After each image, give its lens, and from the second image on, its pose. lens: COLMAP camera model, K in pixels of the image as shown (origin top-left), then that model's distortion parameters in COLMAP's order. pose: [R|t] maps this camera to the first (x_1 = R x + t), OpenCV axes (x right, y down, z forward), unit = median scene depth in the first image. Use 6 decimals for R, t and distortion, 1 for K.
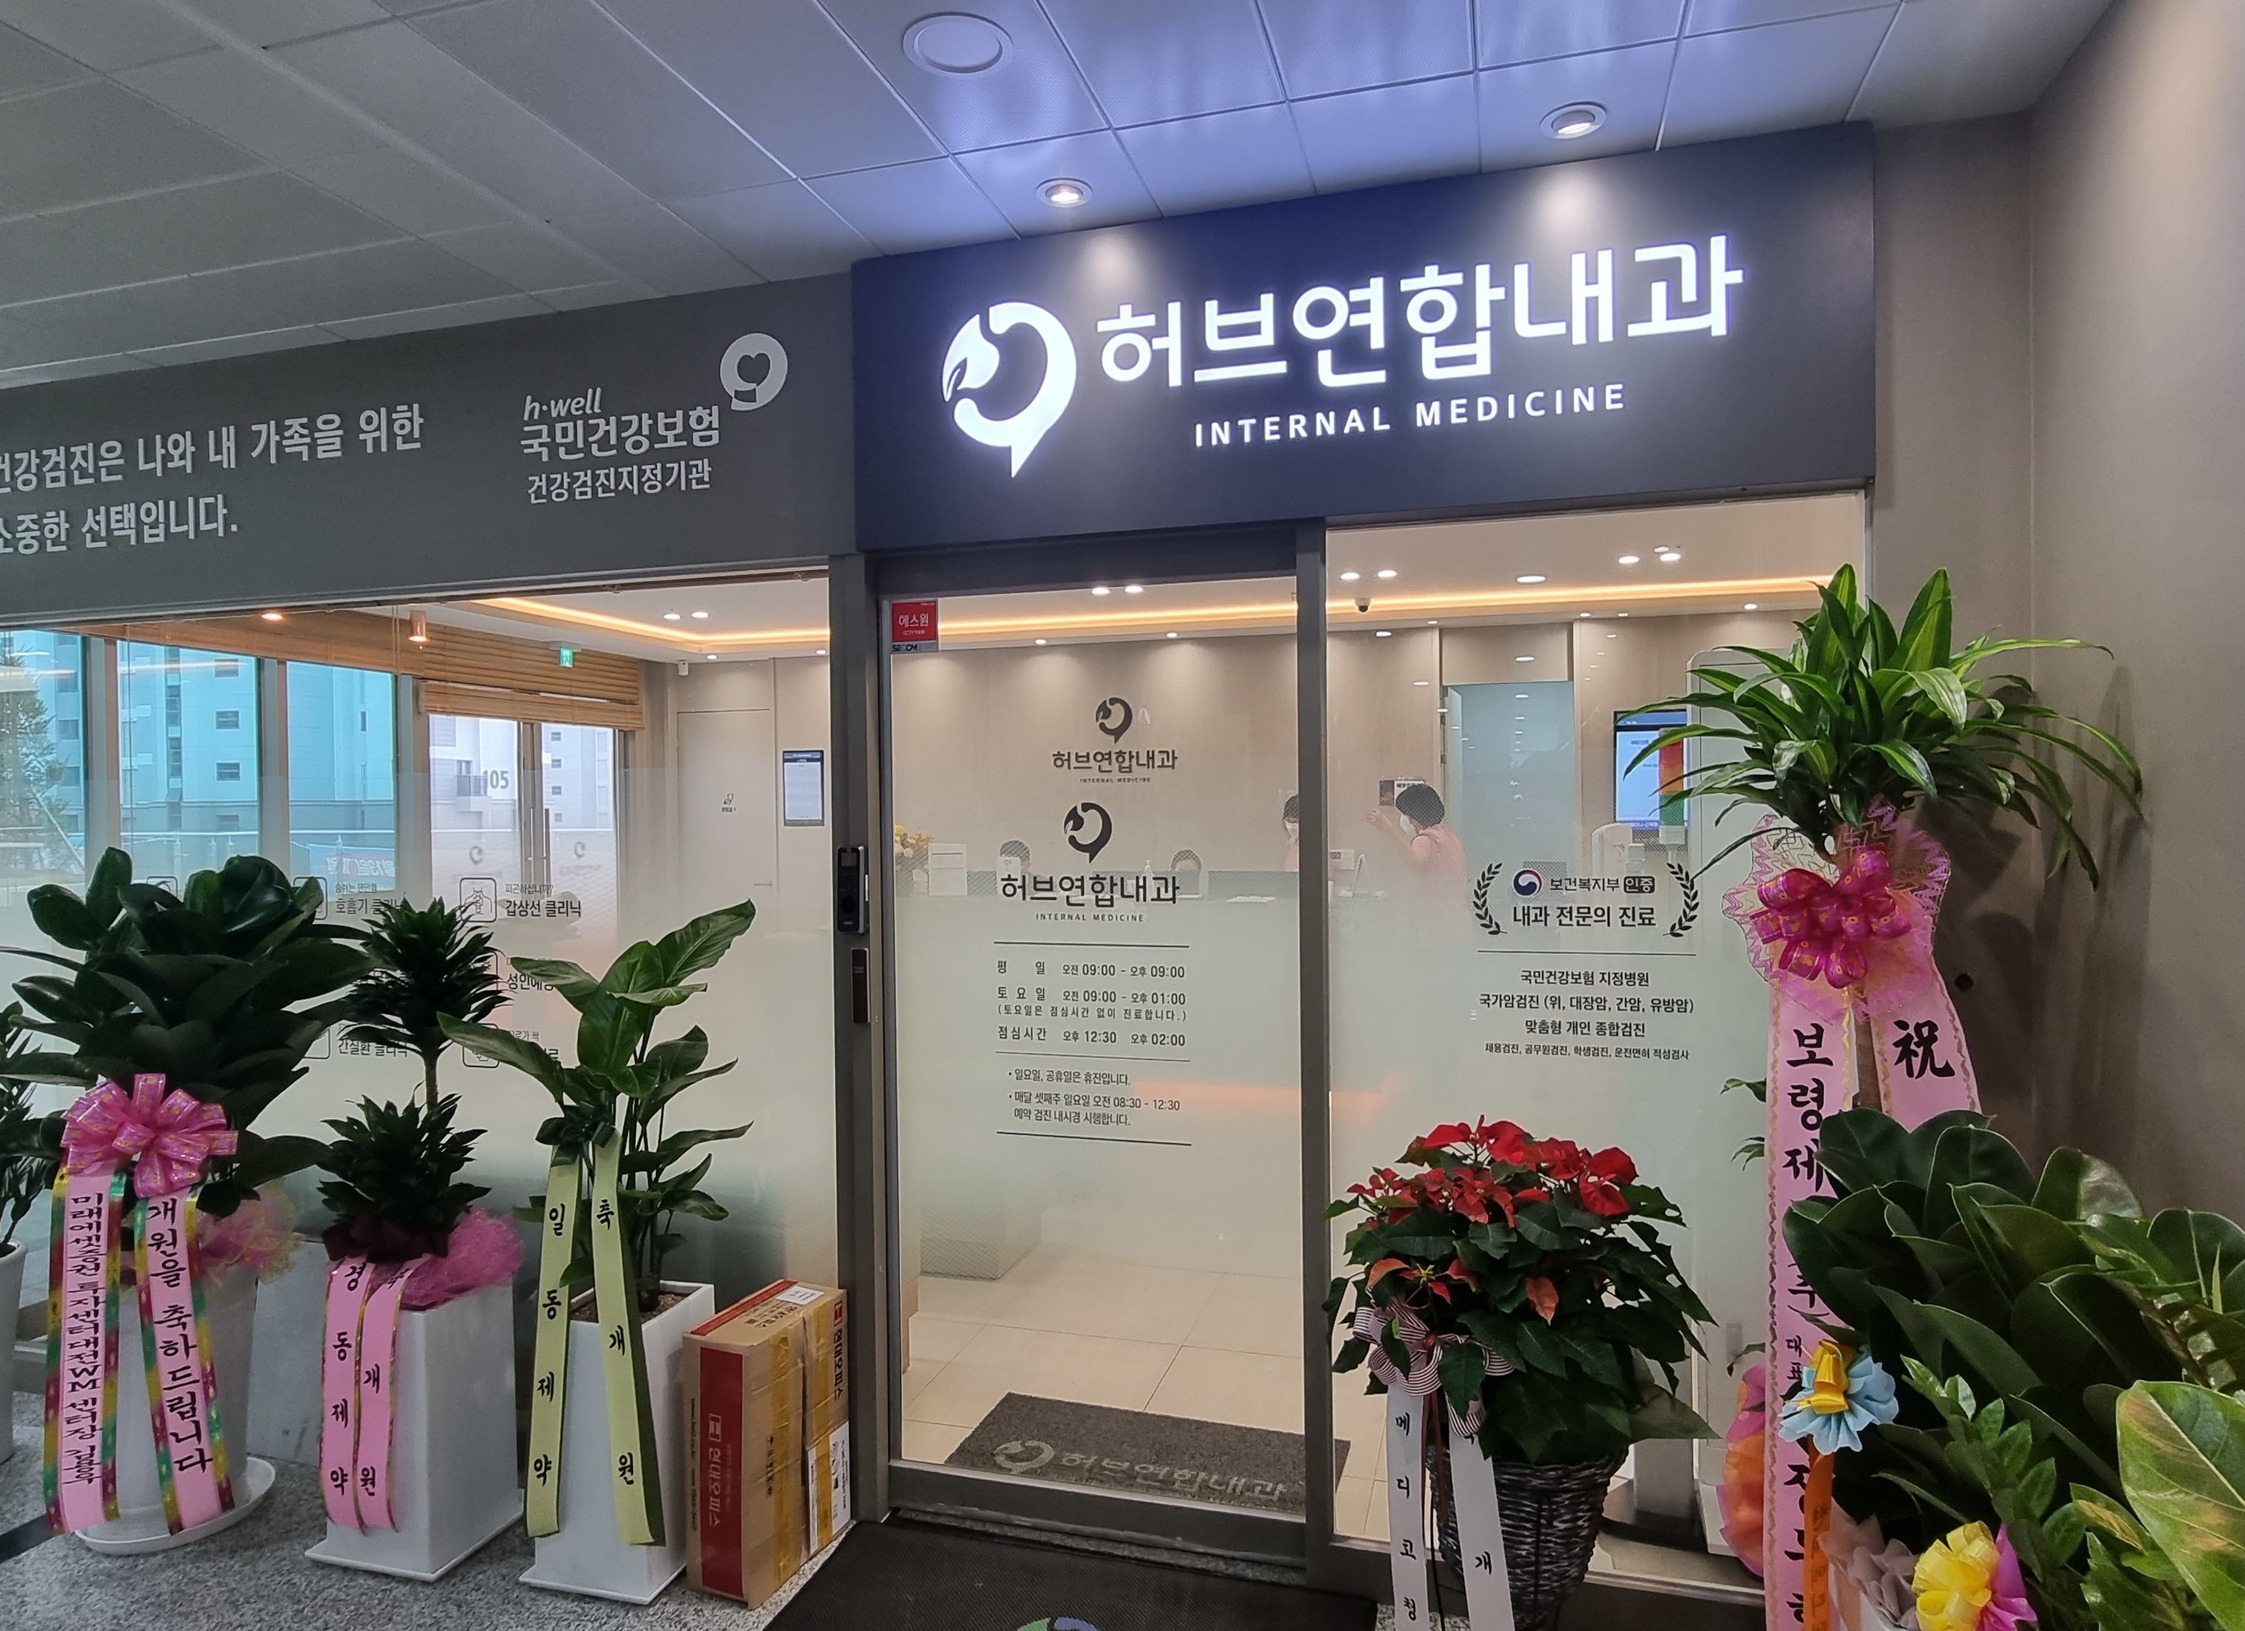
lens RADIAL K [[1304.5, 0, 1143.2], [0, 1304.5, 818.8], [0, 0, 1]] dist [-0.001517, -0.000317]
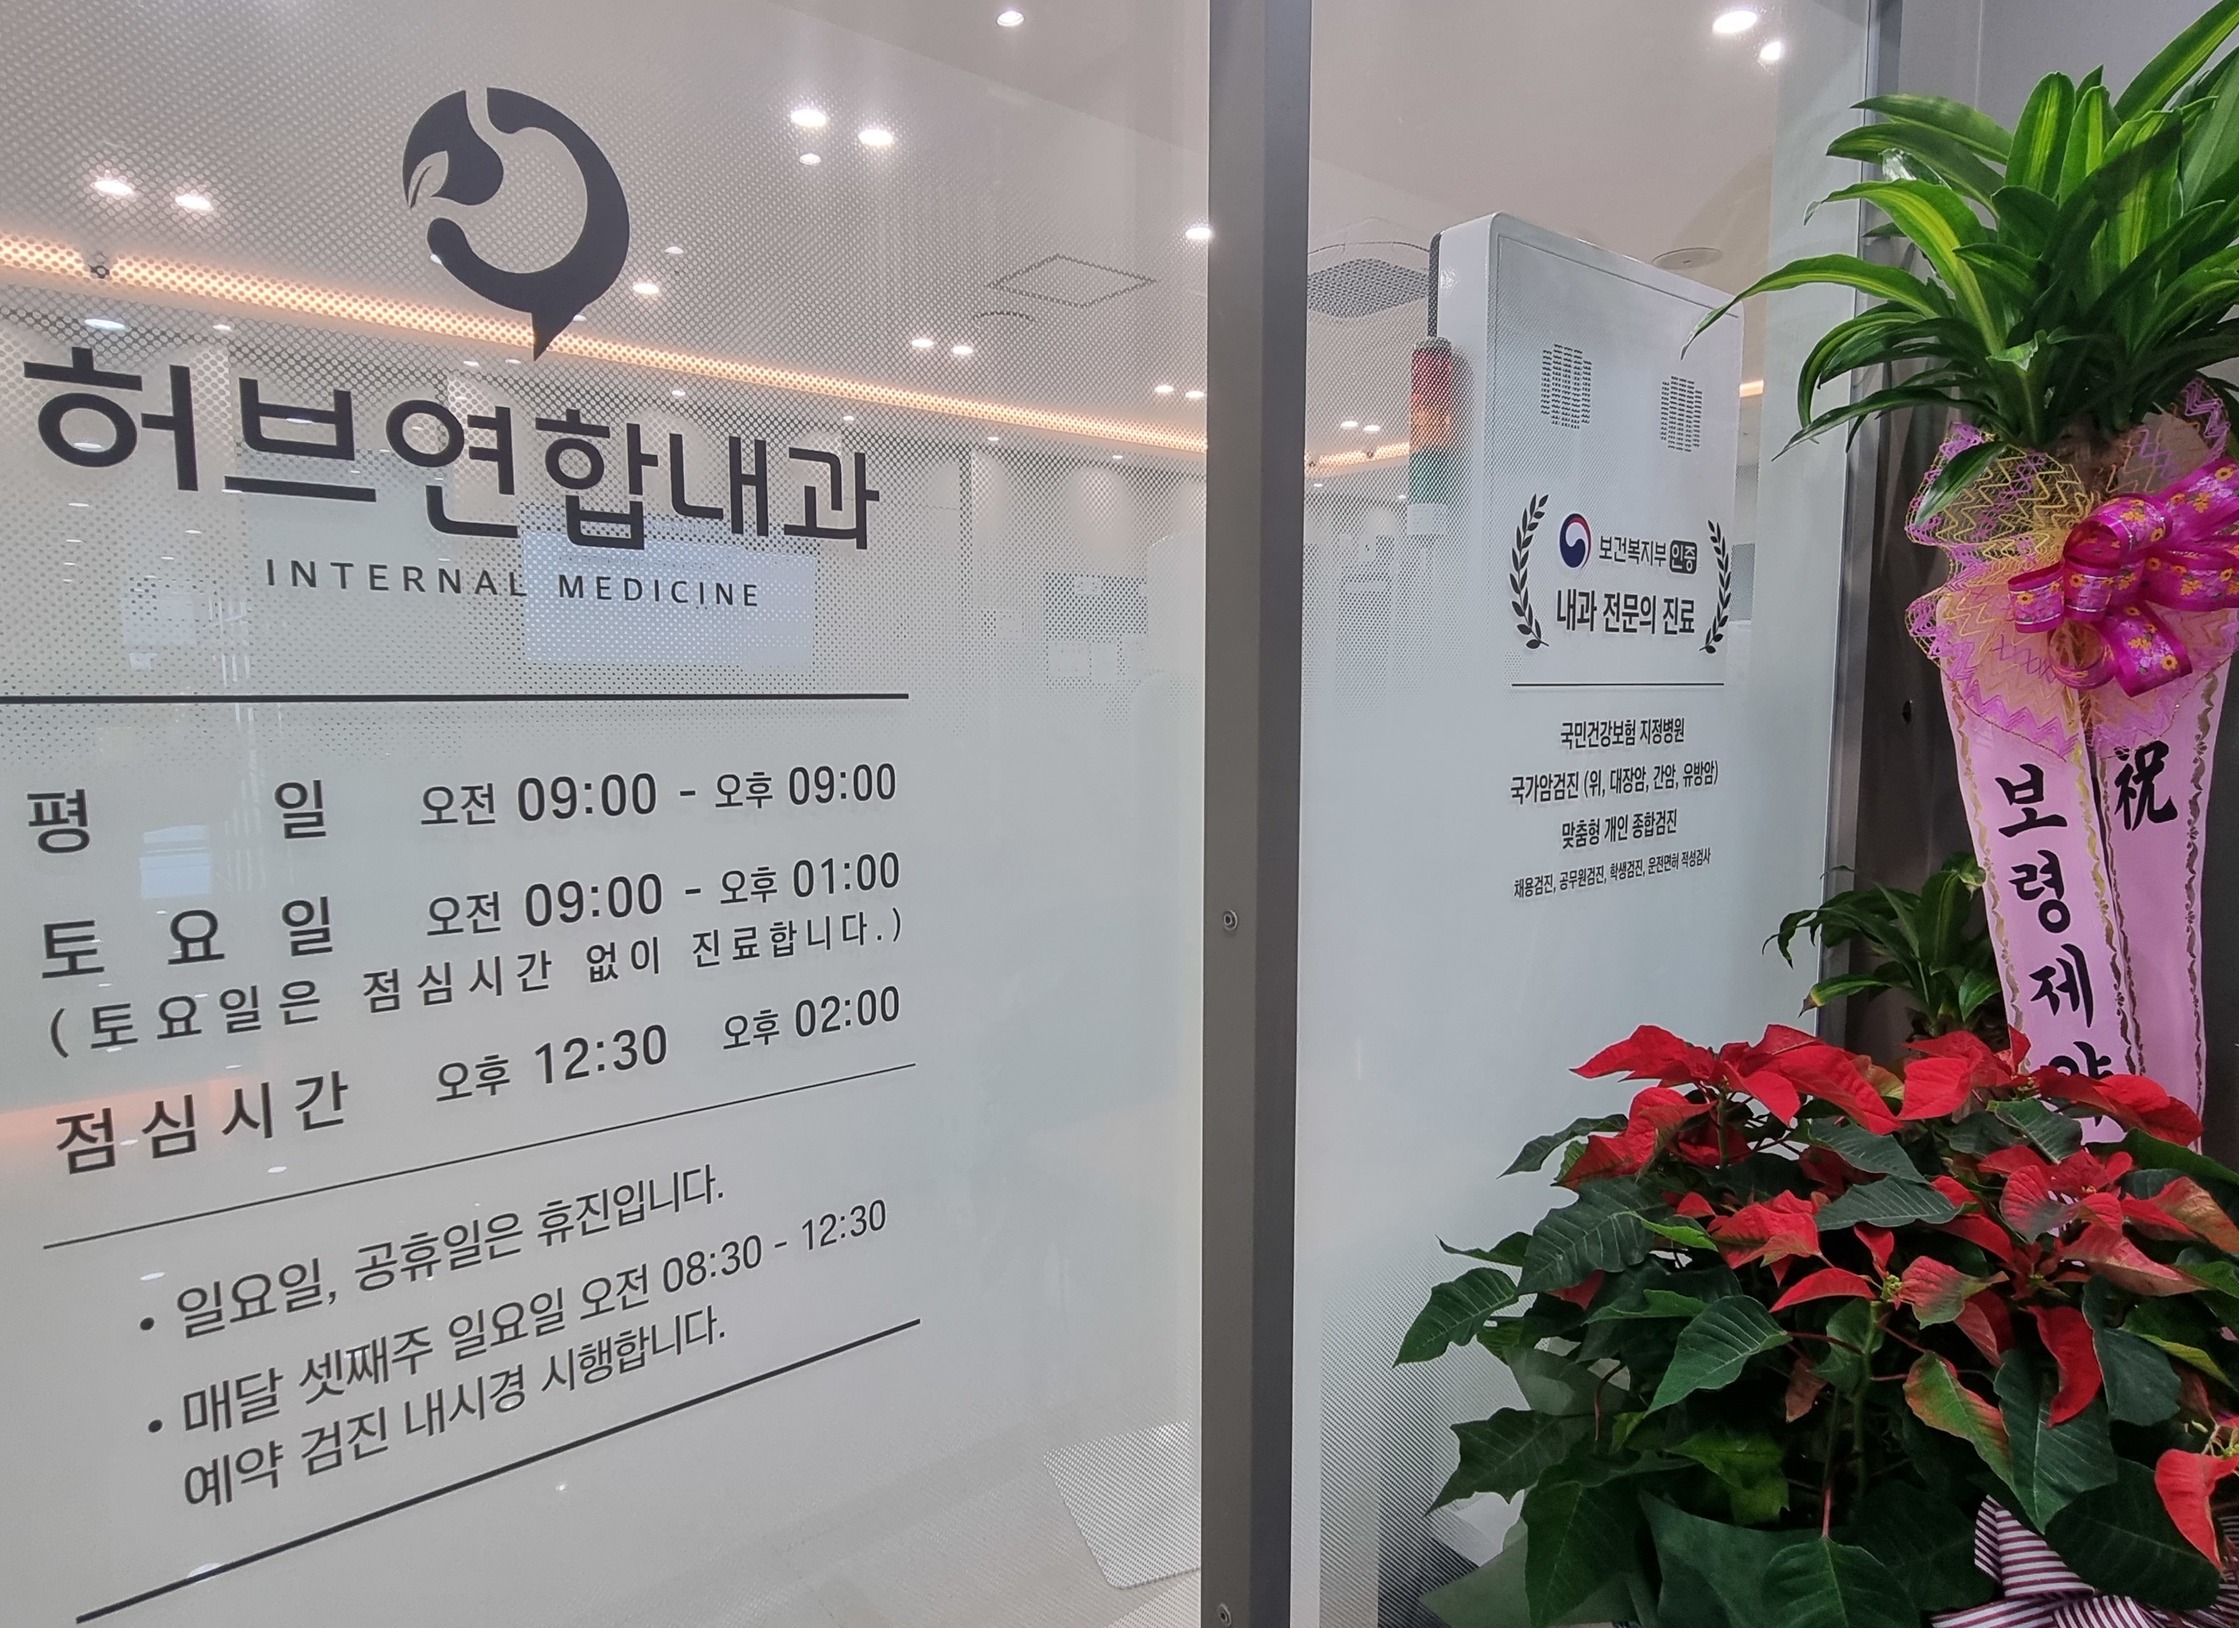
lens RADIAL K [[1301.0, 0, 1140.1], [0, 1301.0, 817.3], [0, 0, 1]] dist [-0.001517, -0.000317]
pose [[0.564971, -0.071901, 0.821972, -0.183611], [0.003057, 0.996372, 0.085056, 0.099627], [-0.825105, -0.045541, 0.563141, 0.776488]]
